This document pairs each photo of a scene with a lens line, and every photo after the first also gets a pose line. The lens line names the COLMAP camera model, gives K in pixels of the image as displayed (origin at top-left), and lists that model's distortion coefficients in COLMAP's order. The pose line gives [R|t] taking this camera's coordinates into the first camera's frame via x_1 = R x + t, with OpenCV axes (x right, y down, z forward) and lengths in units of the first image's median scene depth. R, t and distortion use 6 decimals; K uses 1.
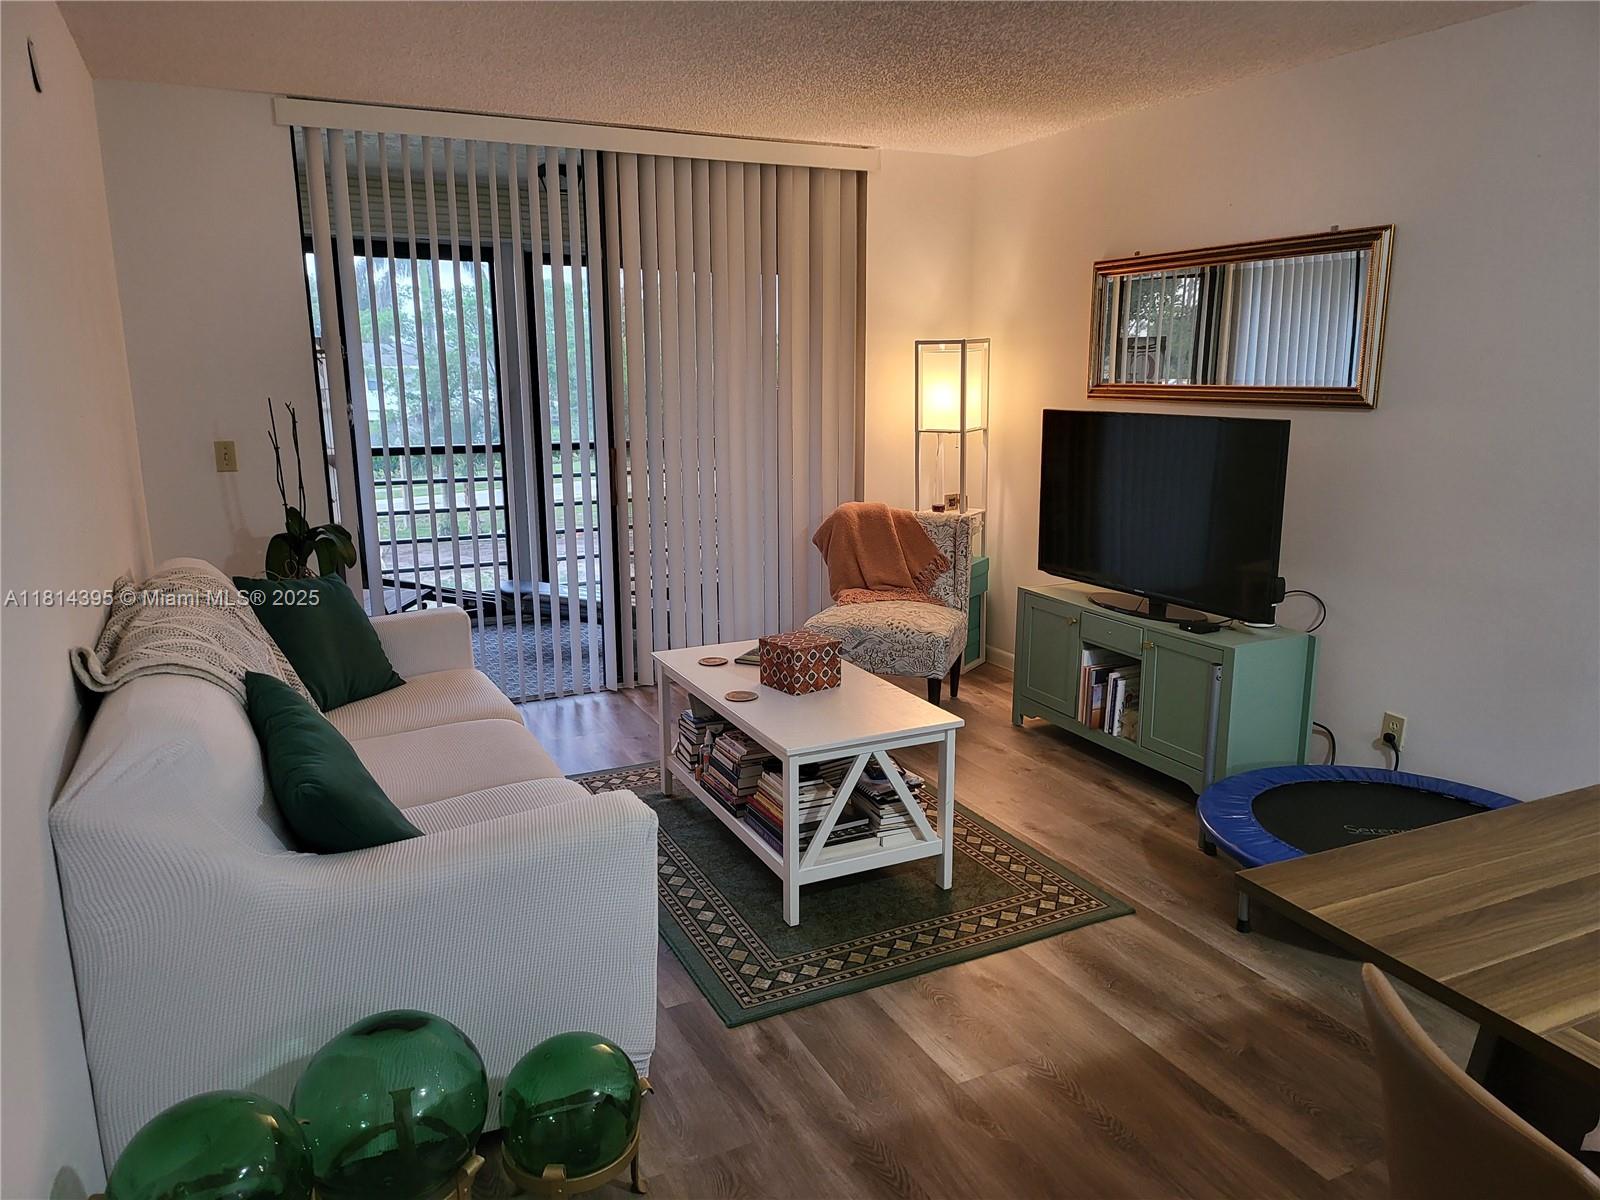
lens RADIAL K [[1133.3, 0, 804.2], [0, 1133.3, 603.4], [0, 0, 1]] dist [0.049085, -0.035277]
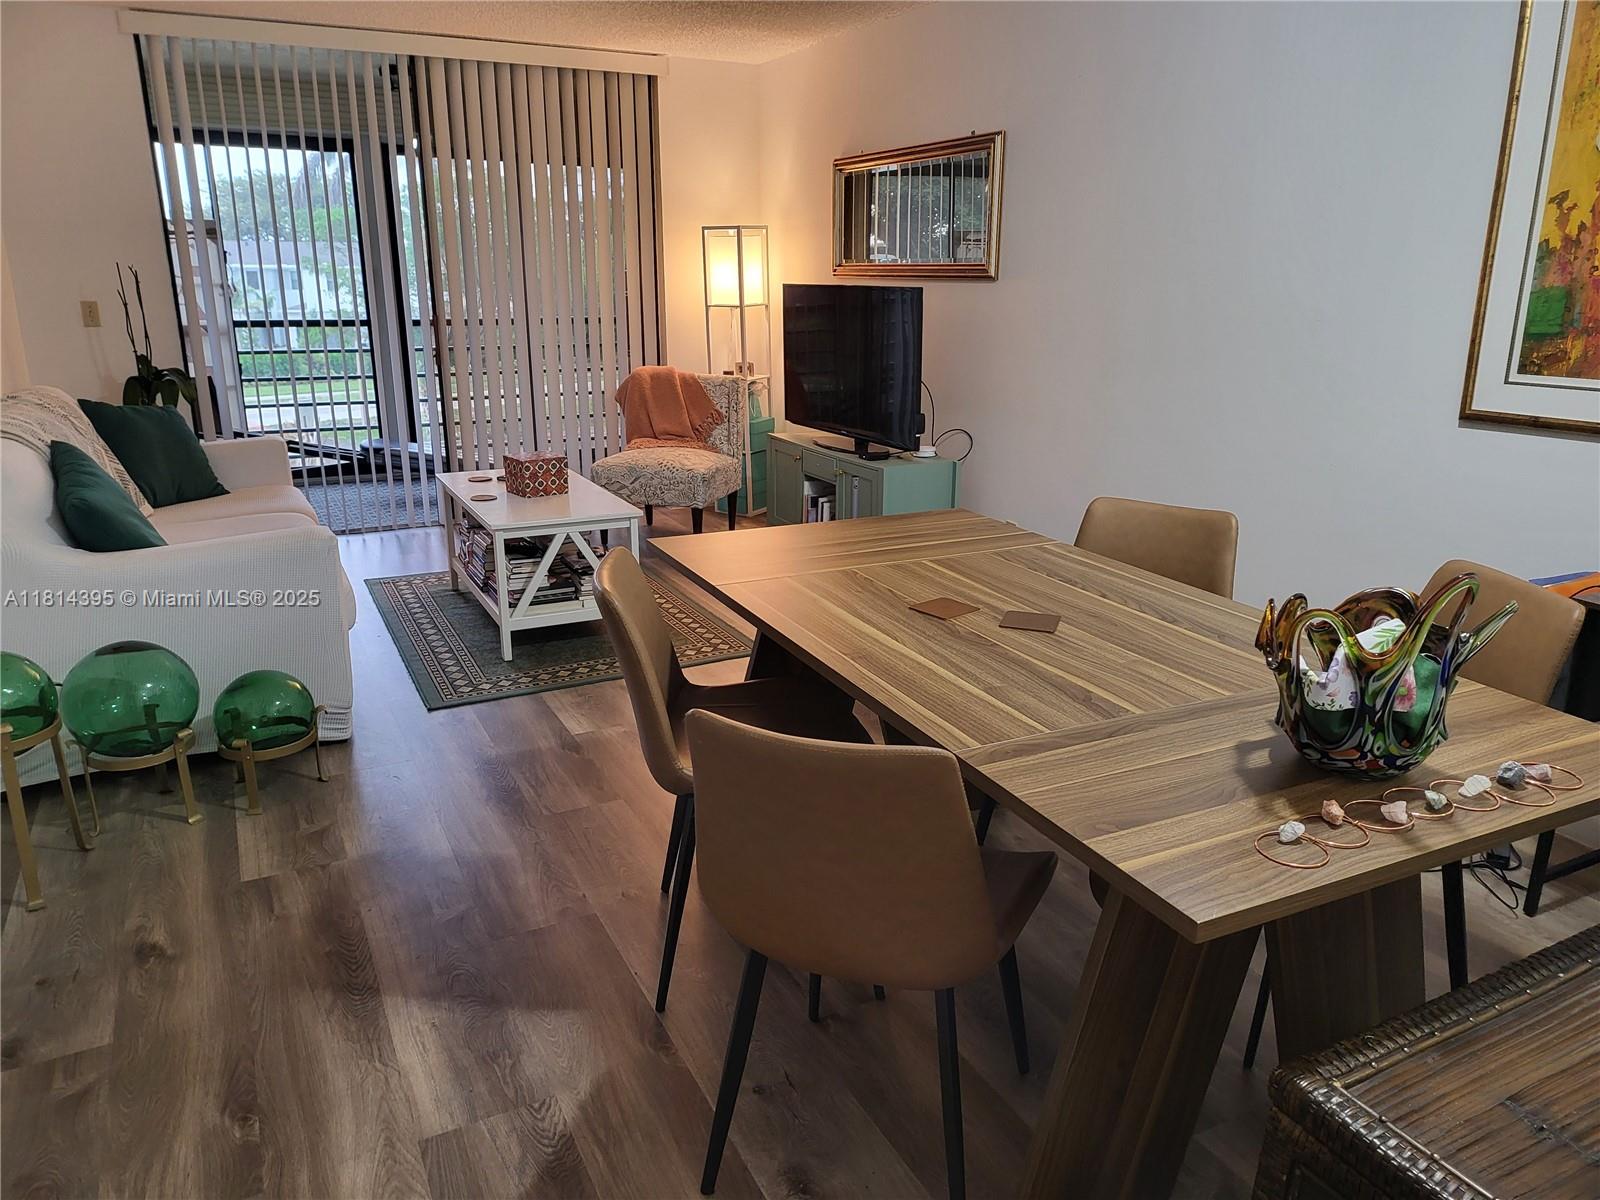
lens RADIAL K [[1133.3, 0, 805.1], [0, 1133.3, 594.7], [0, 0, 1]] dist [0.049085, -0.035277]
pose [[0.999802, 0.003036, 0.019654, 0.203128], [-0.004425, 0.997466, 0.071002, 0.070161], [-0.019389, -0.071075, 0.997283, -0.219650]]
